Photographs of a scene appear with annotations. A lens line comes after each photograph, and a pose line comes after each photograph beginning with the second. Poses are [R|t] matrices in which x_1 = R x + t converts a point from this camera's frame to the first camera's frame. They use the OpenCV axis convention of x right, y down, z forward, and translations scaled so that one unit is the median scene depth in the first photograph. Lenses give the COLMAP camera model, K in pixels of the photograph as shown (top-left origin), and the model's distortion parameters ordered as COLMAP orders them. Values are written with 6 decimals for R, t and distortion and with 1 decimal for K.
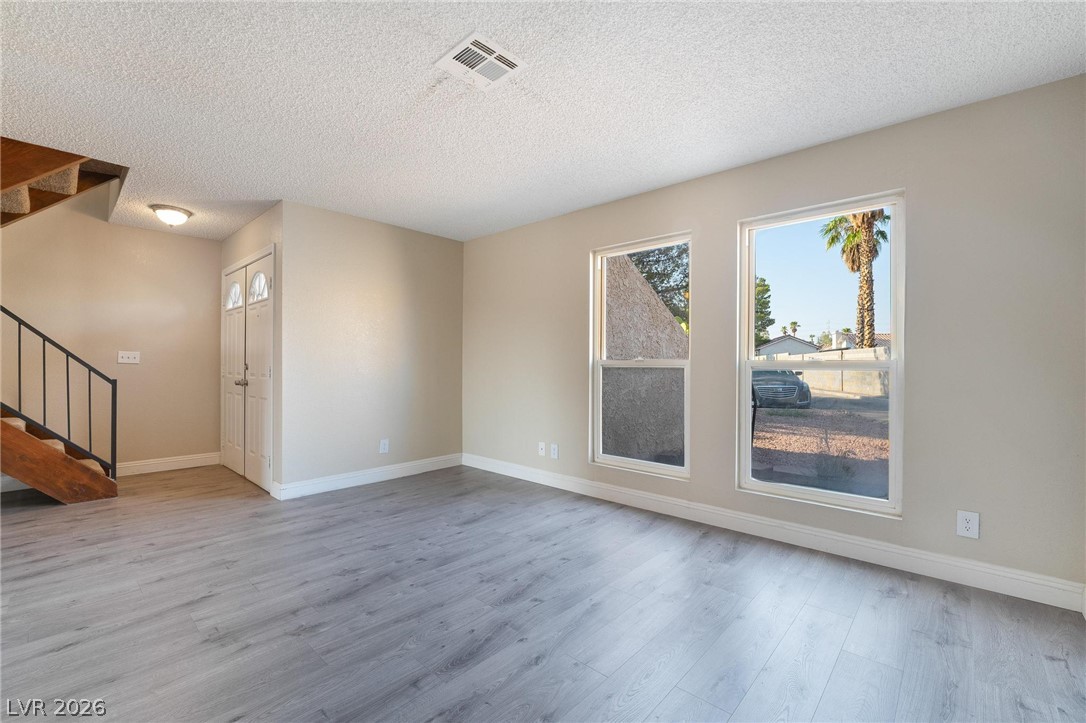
lens RADIAL K [[466.3, 0, 541.1], [0, 466.3, 365.6], [0, 0, 1]] dist [-0.020242, 0.000841]
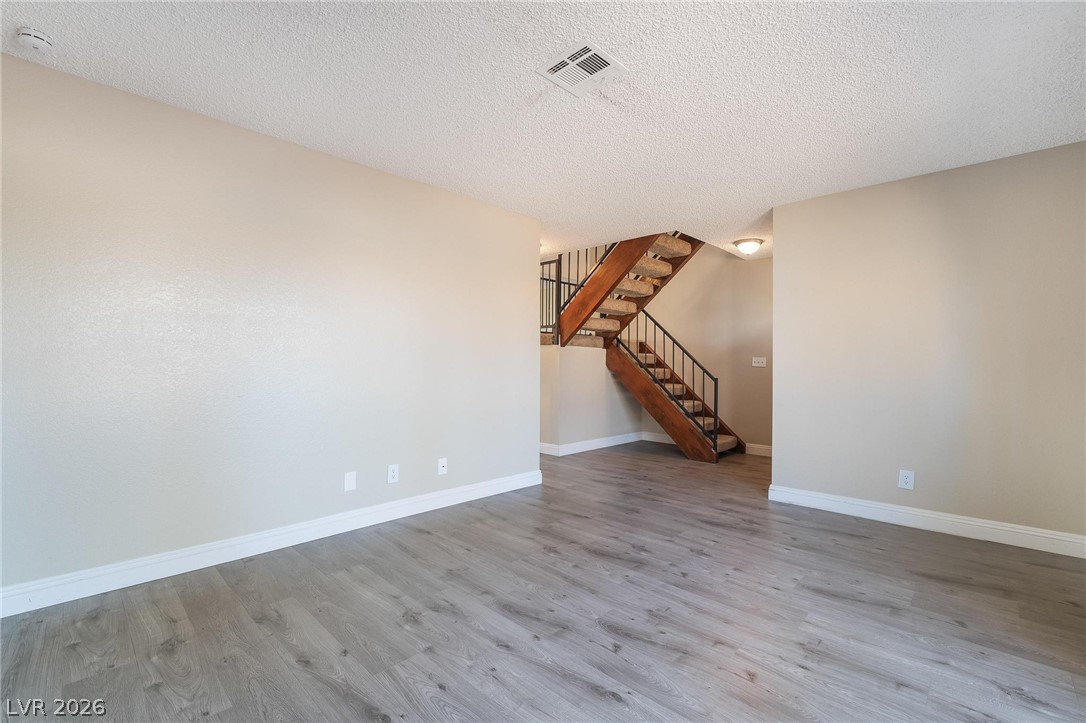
lens RADIAL K [[466.3, 0, 541.1], [0, 466.3, 365.6], [0, 0, 1]] dist [-0.020242, 0.000841]
pose [[-0.027074, 0.000523, -0.999633, 0.684505], [-0.011257, 0.999936, 0.000828, -0.004656], [0.999570, 0.011275, -0.027066, 0.721257]]
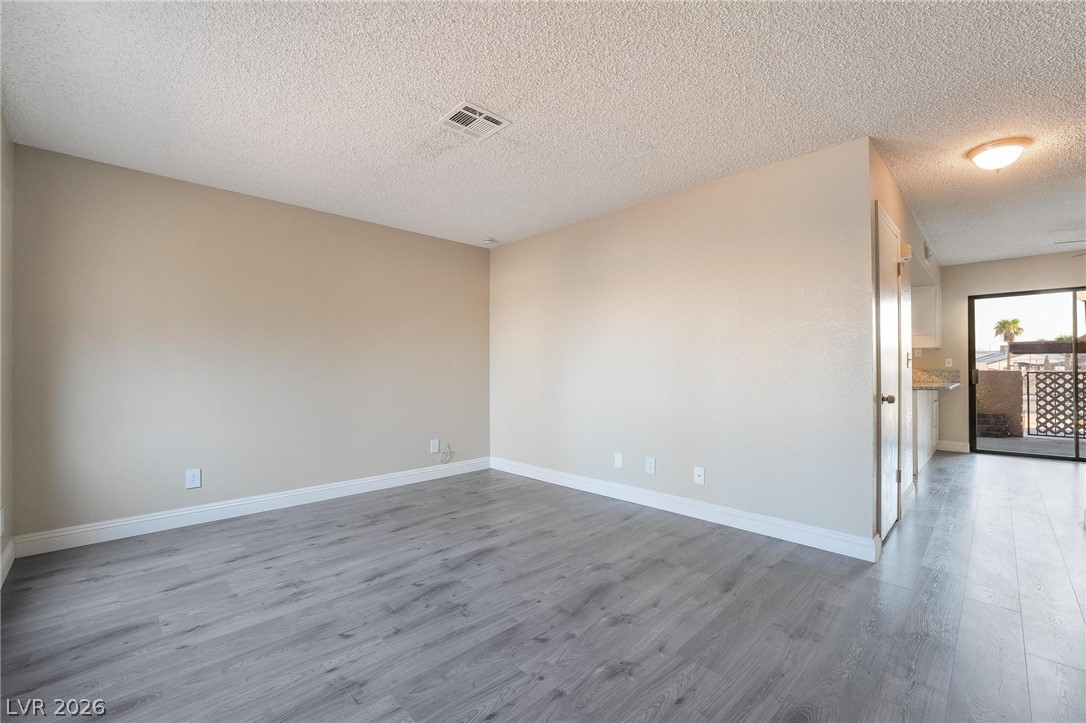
lens RADIAL K [[466.3, 0, 541.1], [0, 466.3, 365.6], [0, 0, 1]] dist [-0.020242, 0.000841]
pose [[-0.998471, -0.002586, 0.055209, -0.291690], [-0.002612, 0.999997, -0.000398, -0.007400], [-0.055208, -0.000542, -0.998475, 1.696767]]
